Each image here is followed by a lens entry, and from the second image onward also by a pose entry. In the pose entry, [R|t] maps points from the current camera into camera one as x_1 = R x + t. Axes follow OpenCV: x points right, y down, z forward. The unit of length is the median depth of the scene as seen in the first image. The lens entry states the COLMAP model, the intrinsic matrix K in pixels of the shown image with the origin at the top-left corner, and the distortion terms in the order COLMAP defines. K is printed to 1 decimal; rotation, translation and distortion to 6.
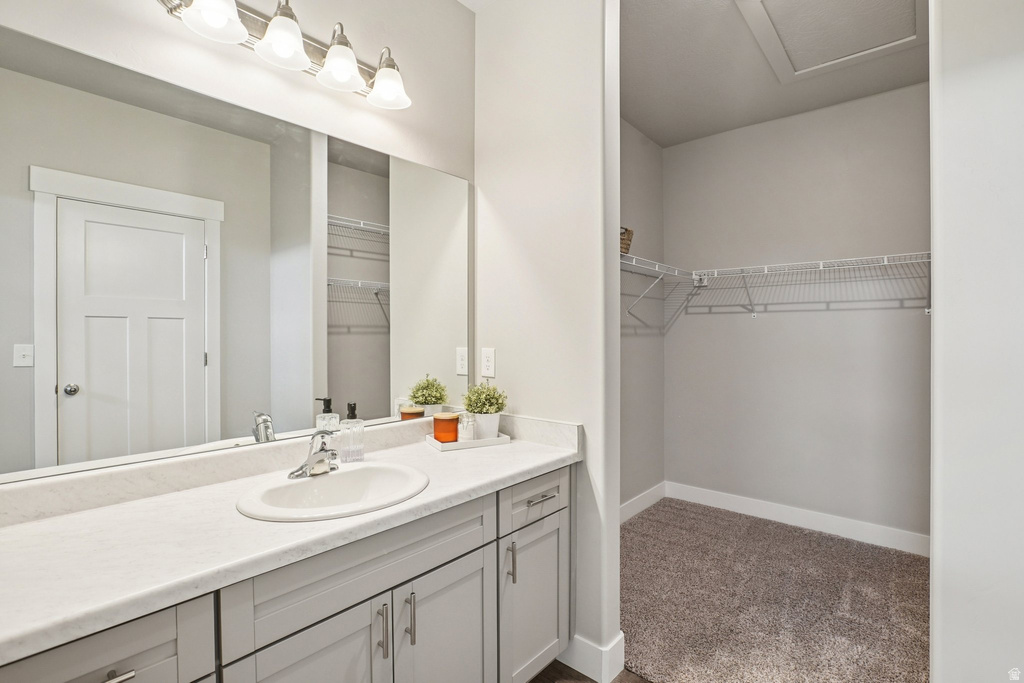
lens RADIAL K [[481.2, 0, 512.2], [0, 481.2, 334.8], [0, 0, 1]] dist [-0.036049, 0.012612]
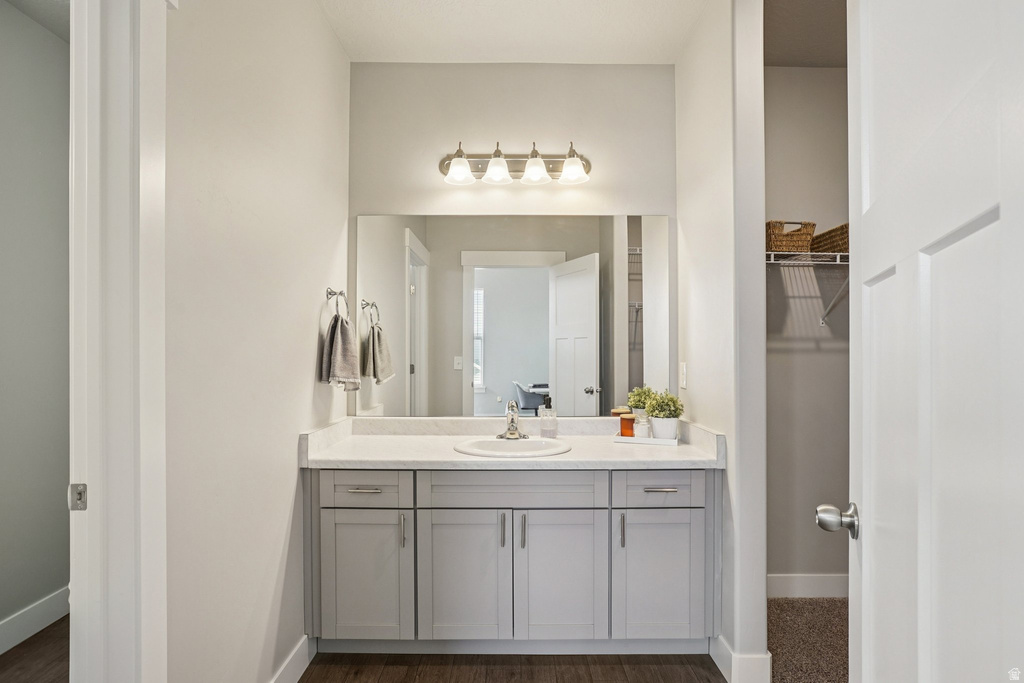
lens RADIAL K [[497.9, 0, 511.5], [0, 497.9, 344.3], [0, 0, 1]] dist [-0.021381, 0.002390]
pose [[0.662633, -0.011555, -0.748855, 0.810062], [0.000277, 0.999885, -0.015184, 0.004720], [0.748944, 0.009854, 0.662560, -0.095473]]
